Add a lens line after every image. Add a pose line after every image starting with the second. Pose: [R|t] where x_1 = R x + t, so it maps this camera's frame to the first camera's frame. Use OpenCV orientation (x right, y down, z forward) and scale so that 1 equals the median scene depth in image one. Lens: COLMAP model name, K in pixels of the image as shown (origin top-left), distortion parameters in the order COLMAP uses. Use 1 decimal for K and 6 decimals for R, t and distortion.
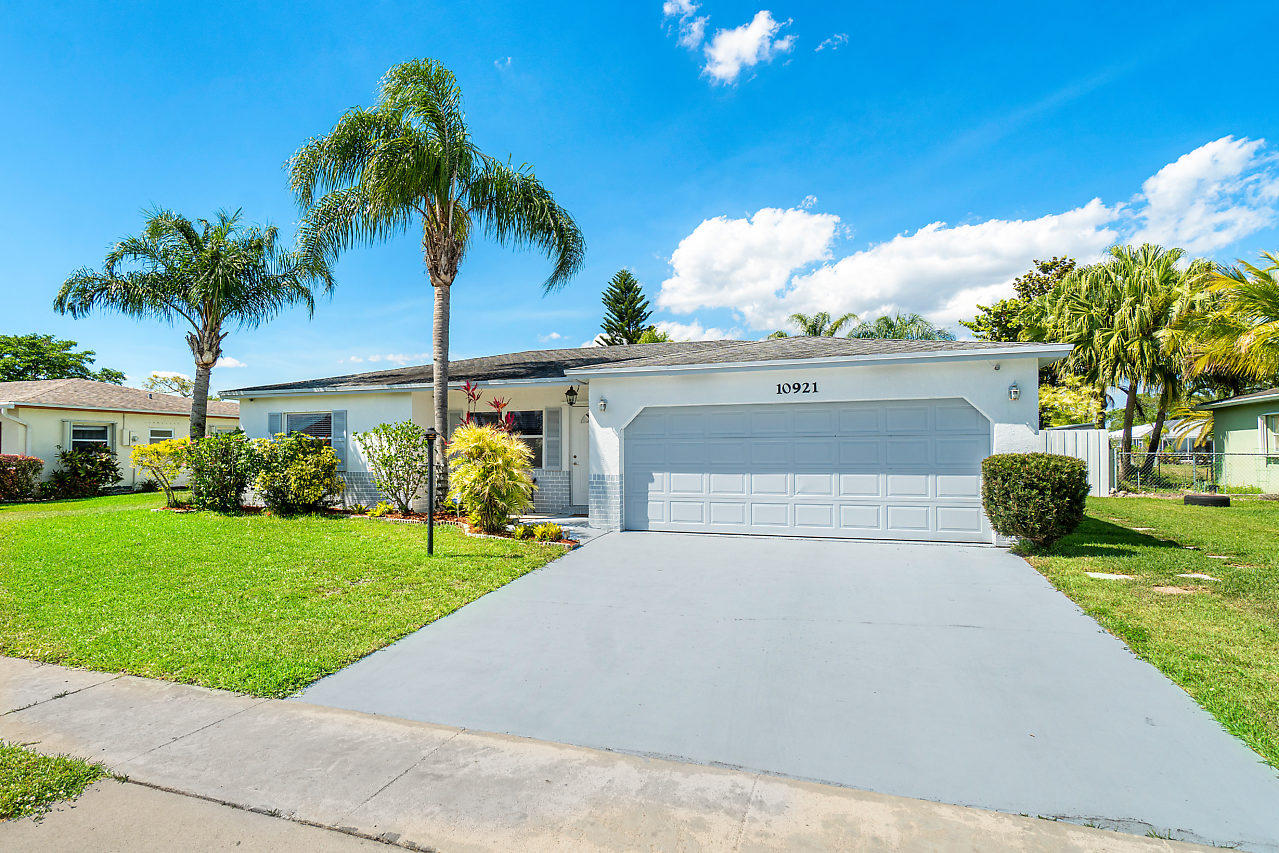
lens RADIAL K [[563.2, 0, 639.5], [0, 563.2, 426.5], [0, 0, 1]] dist [0.001419, -0.000149]
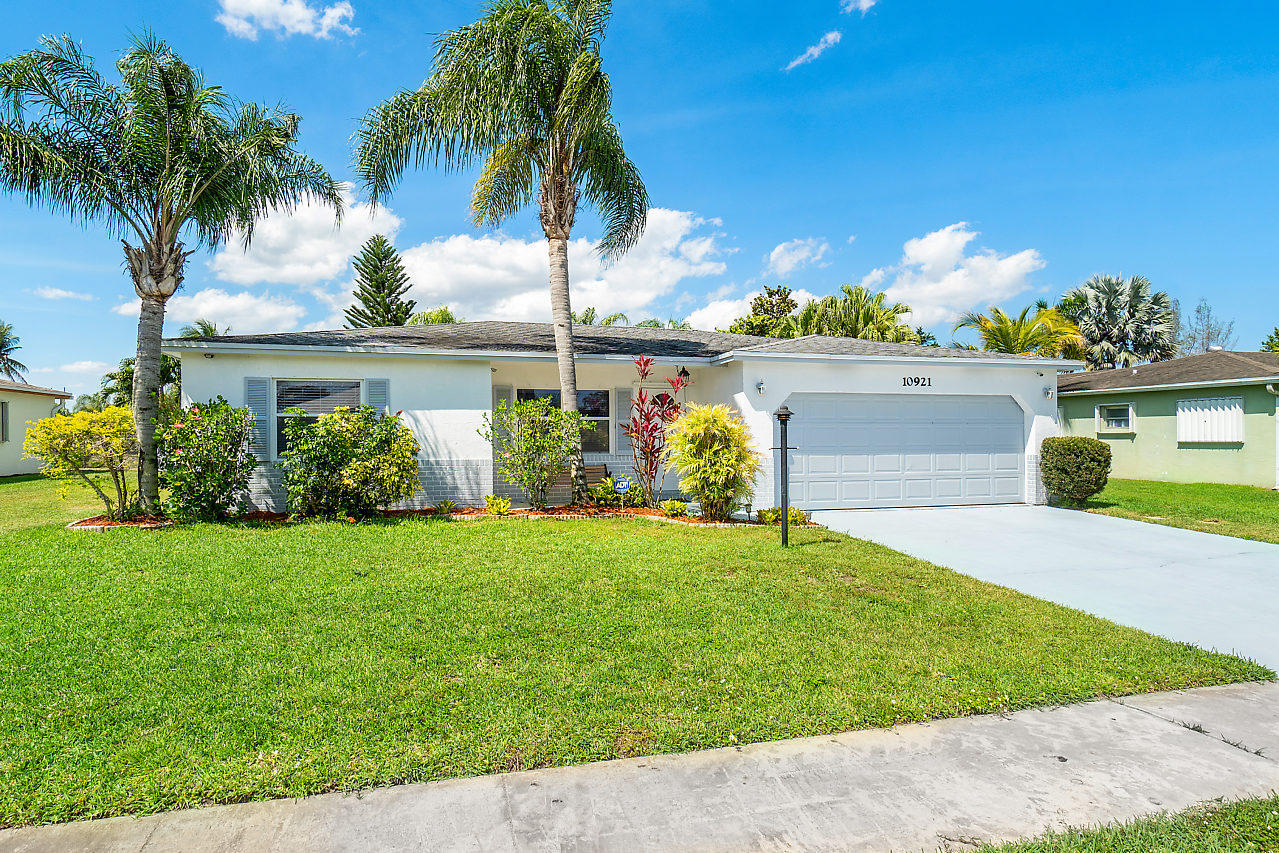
lens RADIAL K [[556.0, 0, 641.5], [0, 556.0, 420.7], [0, 0, 1]] dist [-0.001142, 0.000247]
pose [[0.880790, 0.016477, 0.473219, -0.639452], [-0.024212, 0.999654, 0.010259, 0.012838], [-0.472887, -0.020494, 0.880885, 0.201056]]
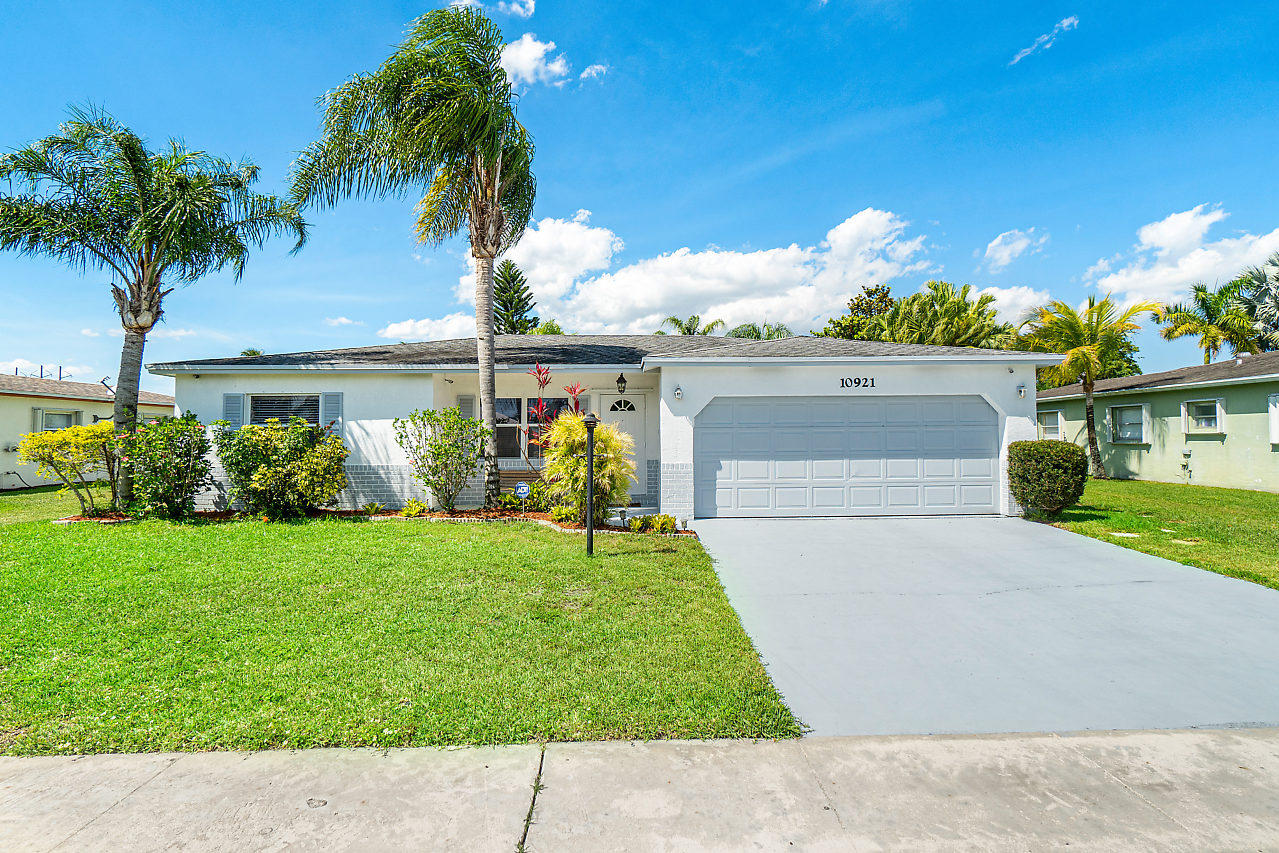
lens RADIAL K [[534.7, 0, 605.5], [0, 534.7, 409.8], [0, 0, 1]] dist [-0.001069, 0.000235]
pose [[0.950356, 0.014807, 0.310812, -0.428350], [-0.010508, 0.999825, -0.015501, 0.006046], [-0.310987, 0.011465, 0.950345, 0.123833]]
